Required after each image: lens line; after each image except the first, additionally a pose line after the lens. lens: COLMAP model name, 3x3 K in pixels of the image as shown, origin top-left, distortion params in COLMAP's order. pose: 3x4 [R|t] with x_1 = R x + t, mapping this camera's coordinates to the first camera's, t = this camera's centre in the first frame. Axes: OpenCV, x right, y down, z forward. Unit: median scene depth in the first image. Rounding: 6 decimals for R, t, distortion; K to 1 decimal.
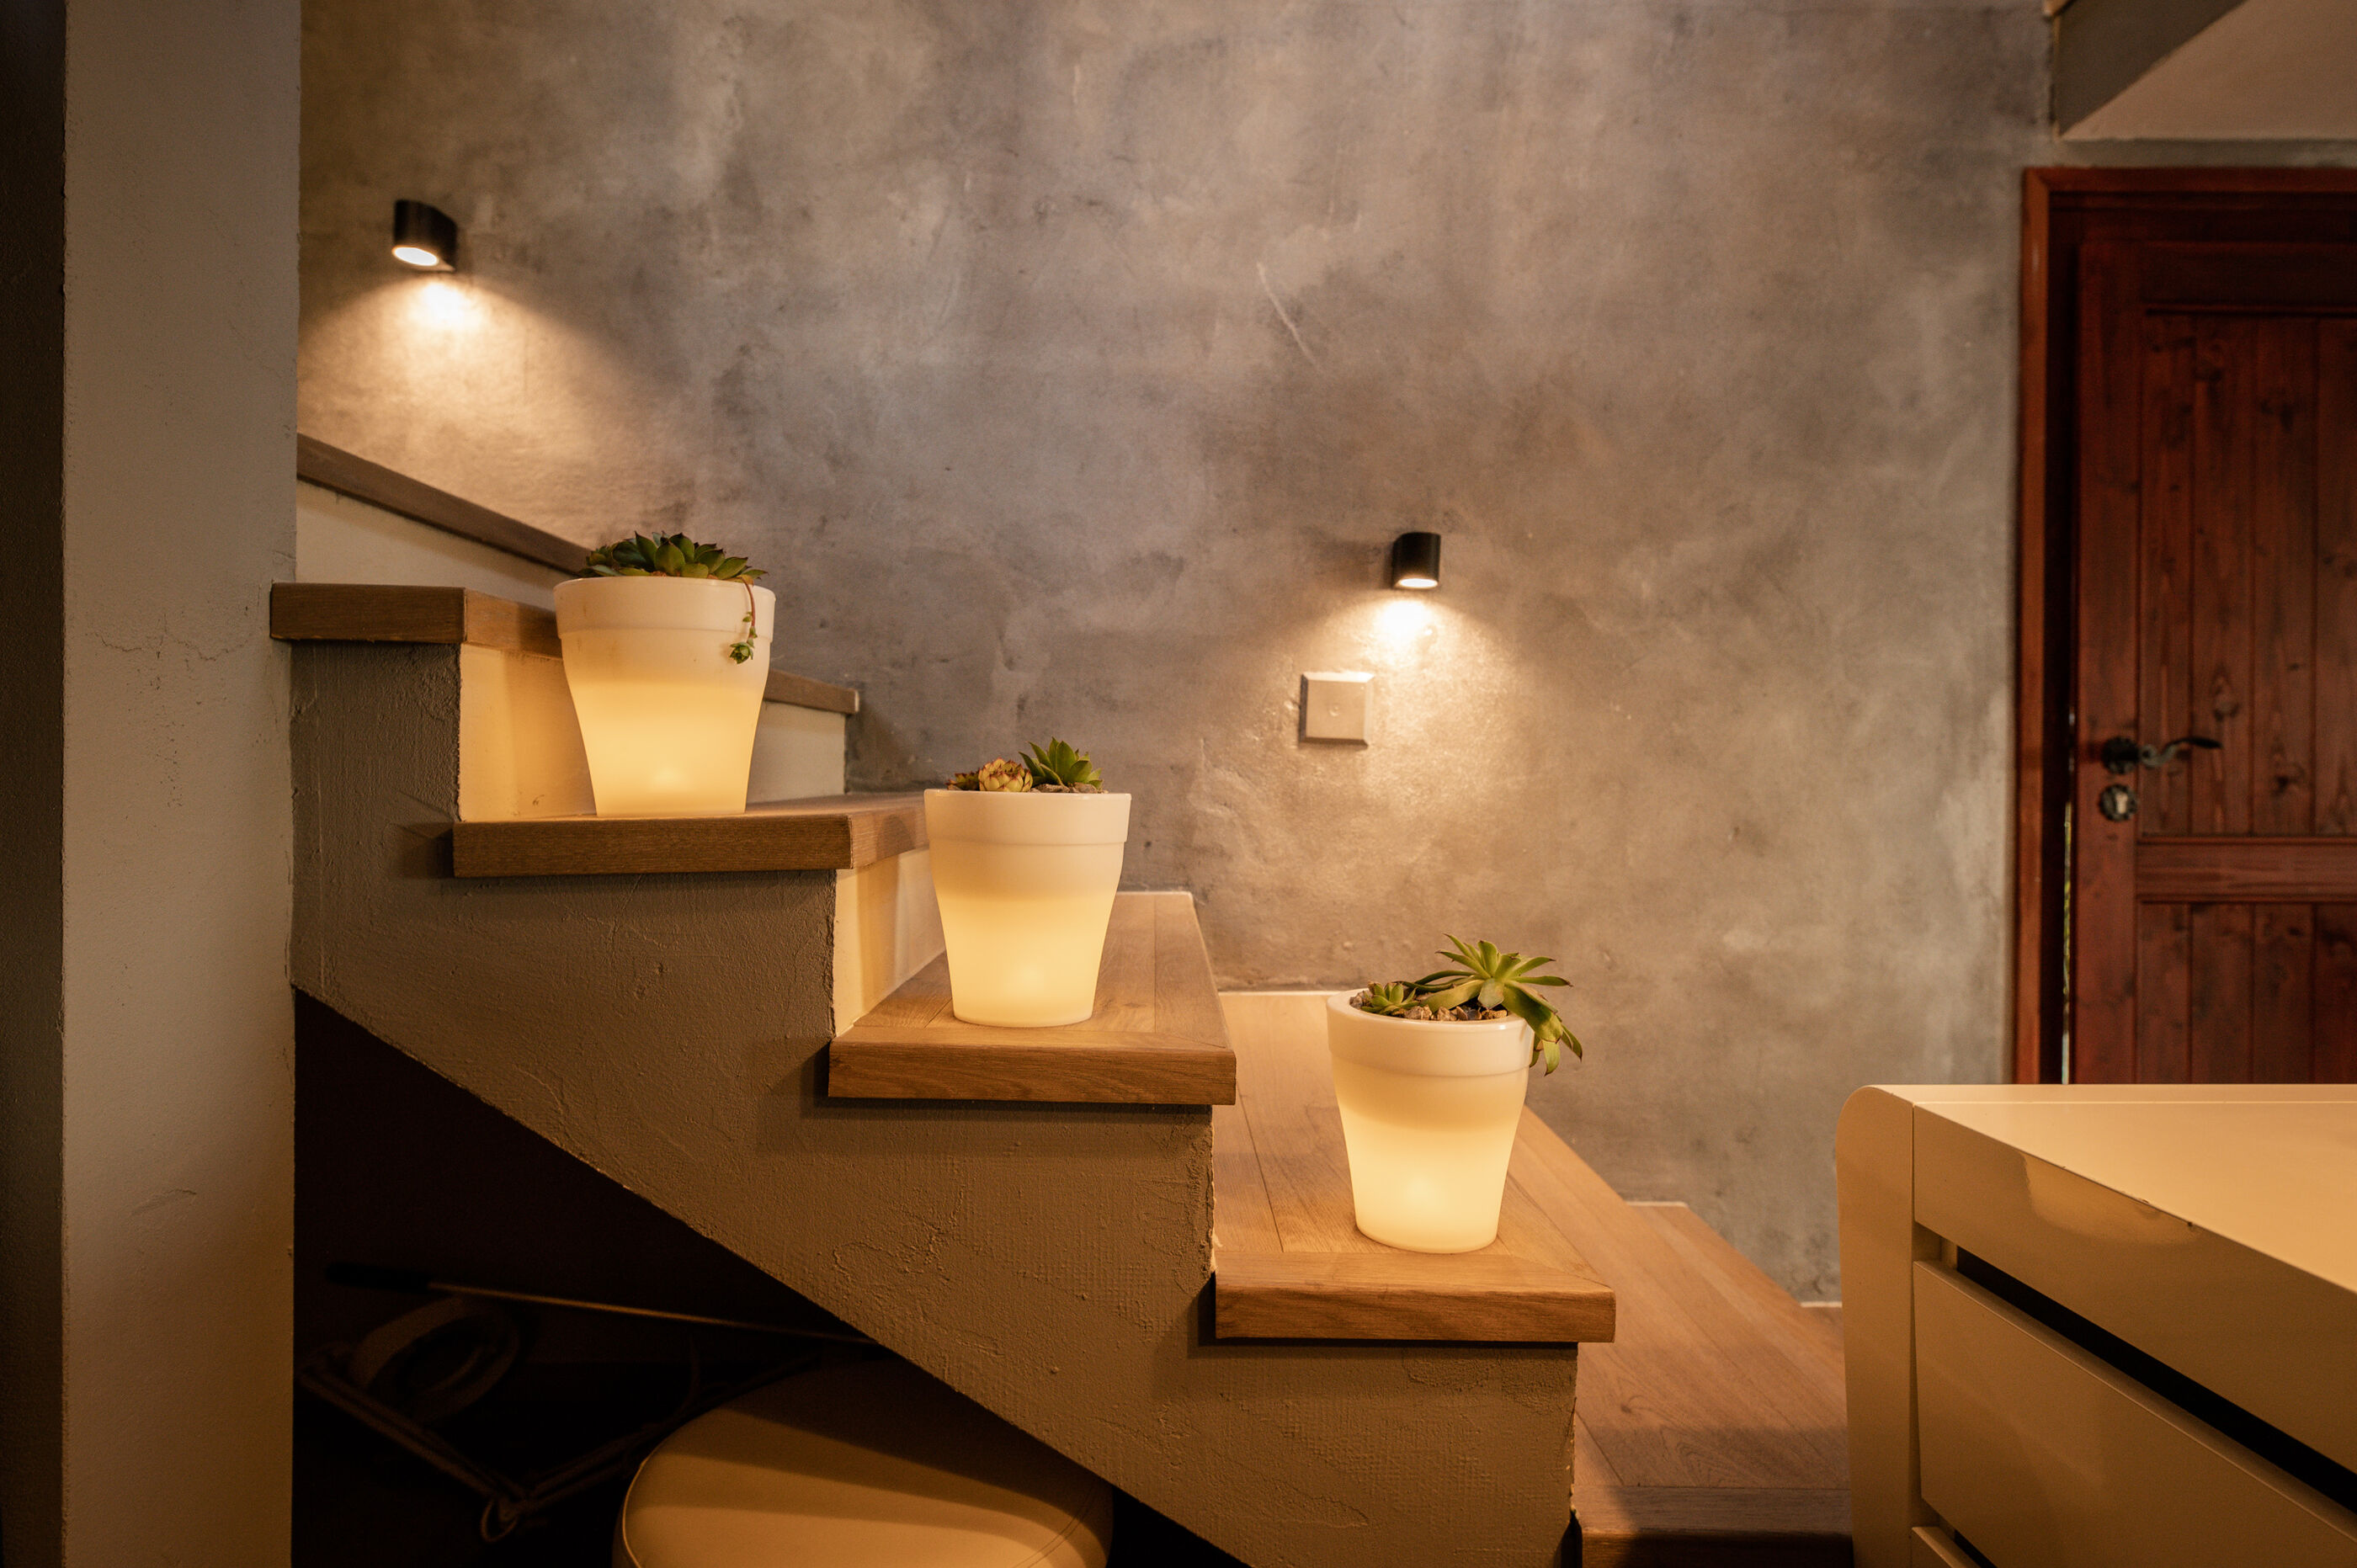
lens RADIAL K [[1350.8, 0, 1173.5], [0, 1350.8, 780.5], [0, 0, 1]] dist [0.009408, -0.000116]
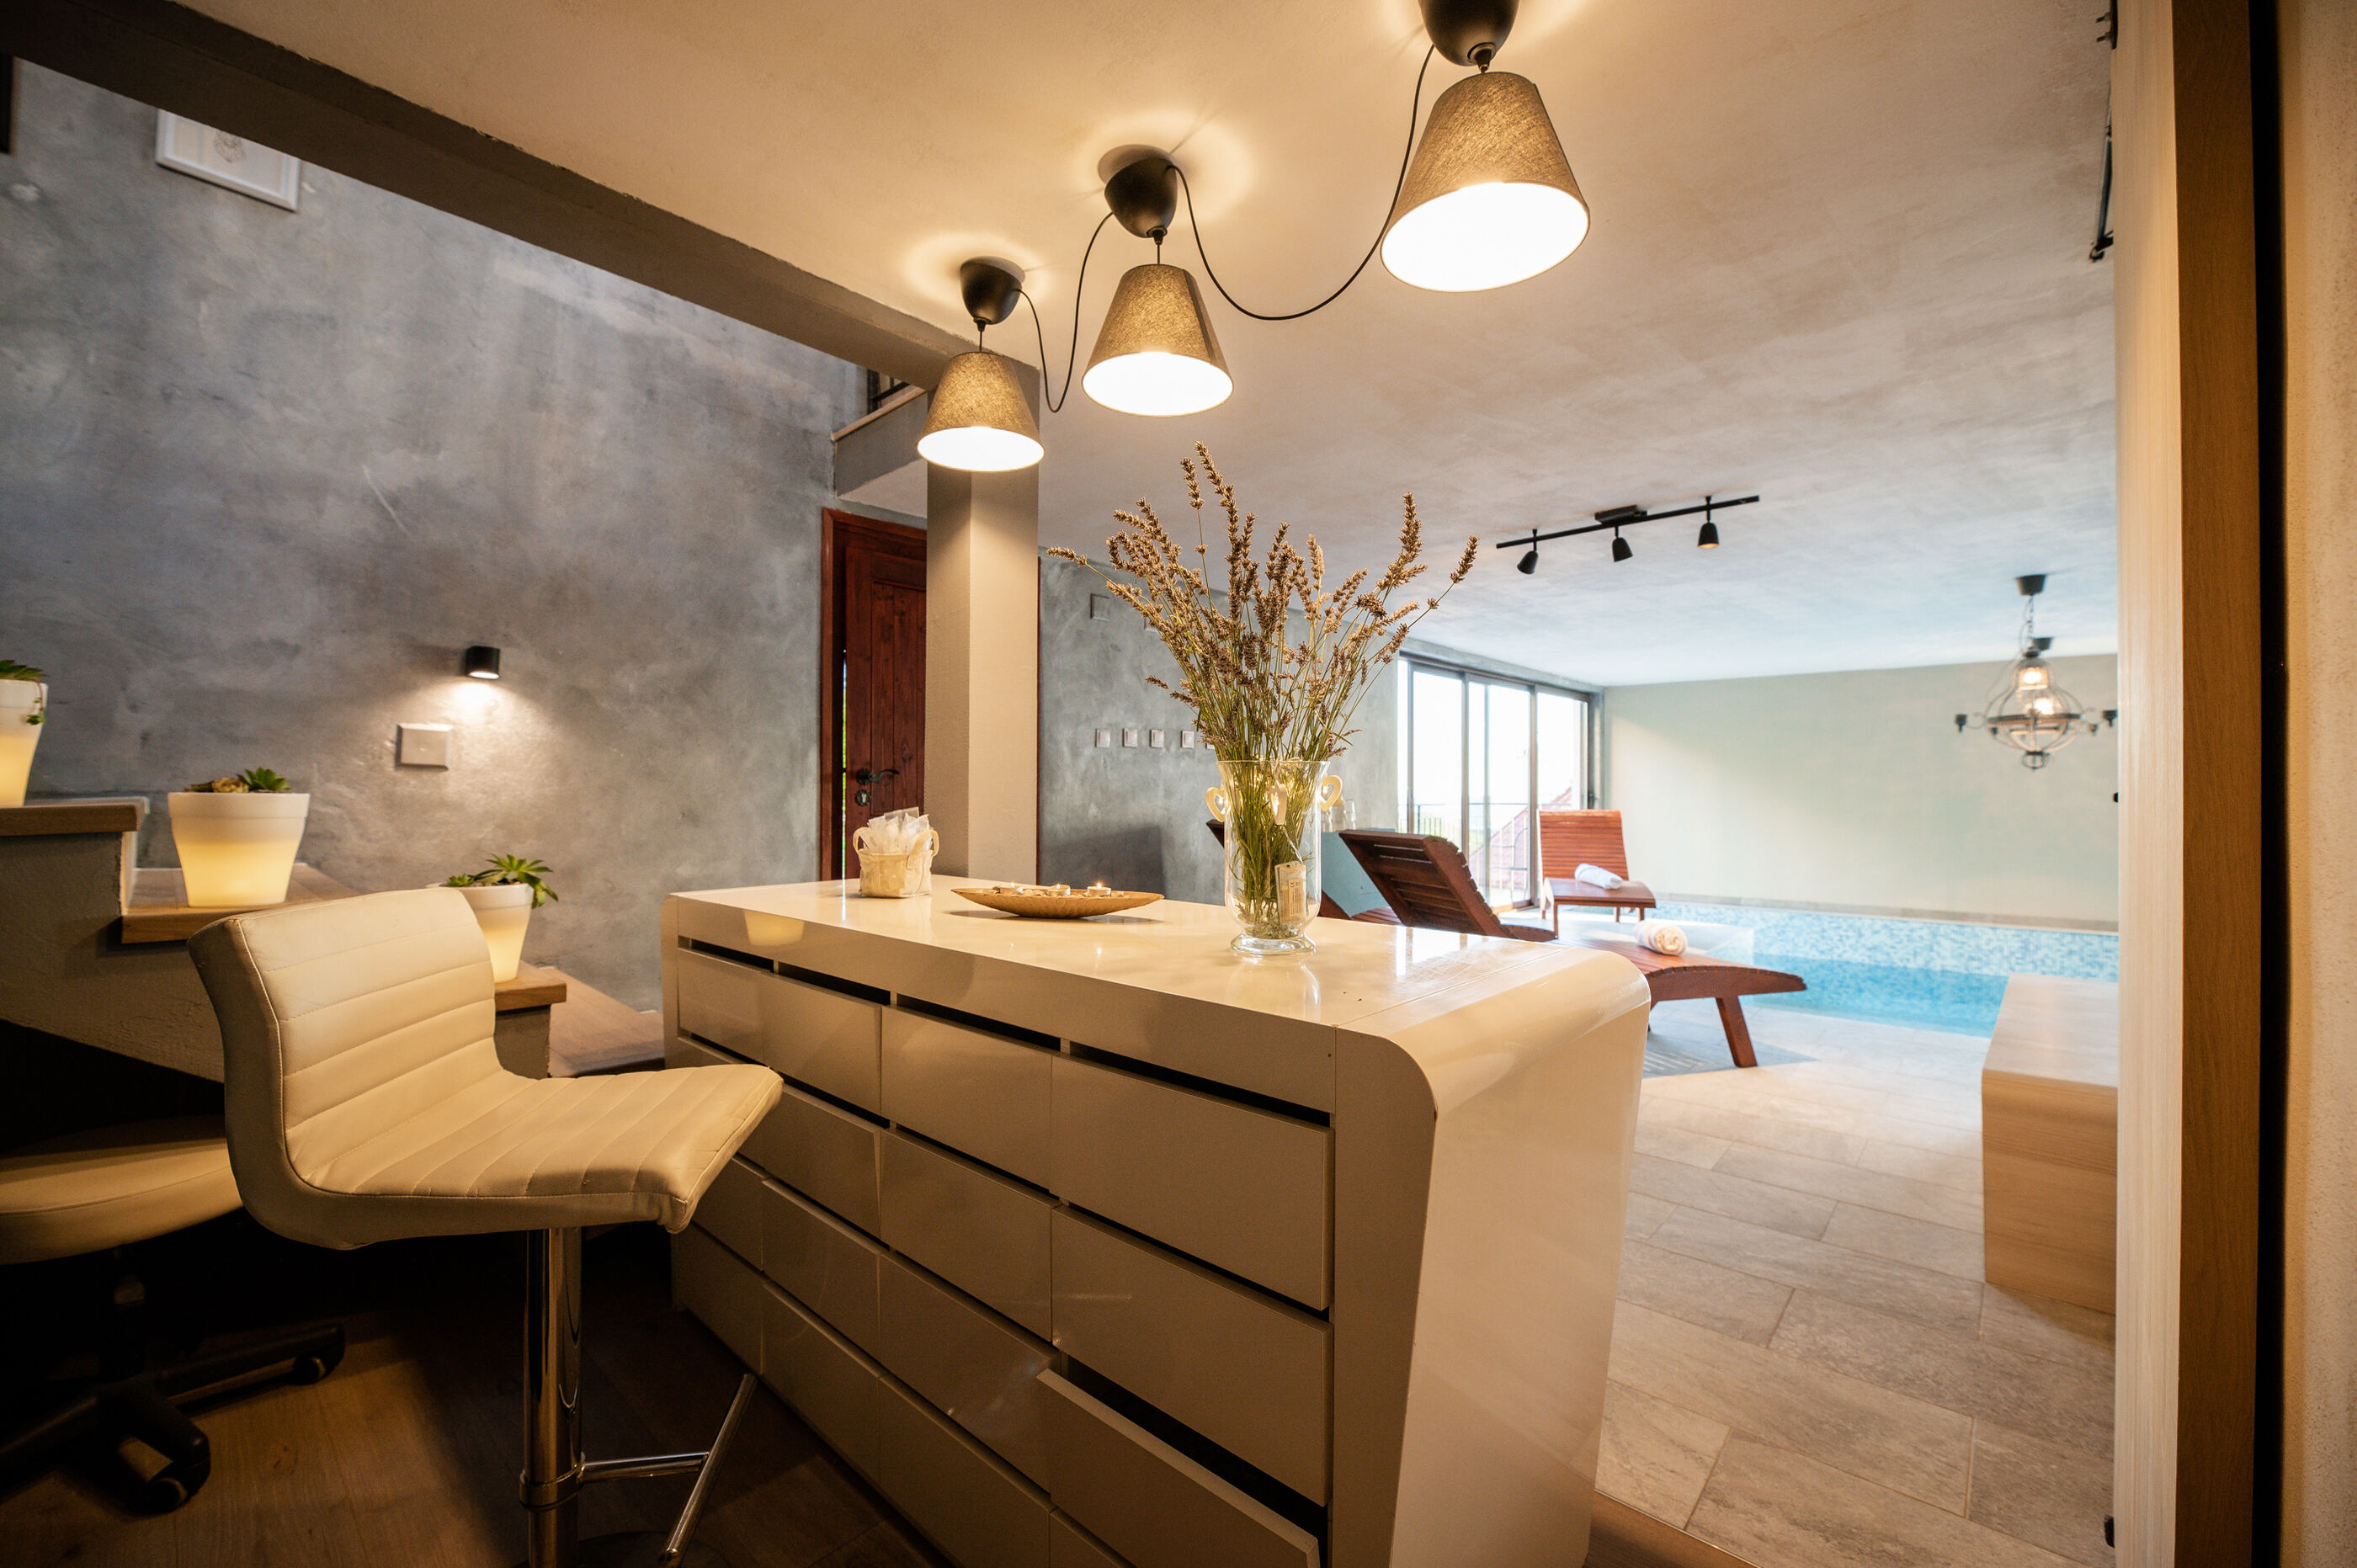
lens RADIAL K [[936.4, 0, 1178.9], [0, 936.4, 785.7], [0, 0, 1]] dist [-0.010261, -0.001187]
pose [[0.690573, -0.001812, 0.723260, -0.064332], [0.006328, 0.999974, -0.003538, 0.004855], [-0.723235, 0.007020, 0.690566, -0.446596]]
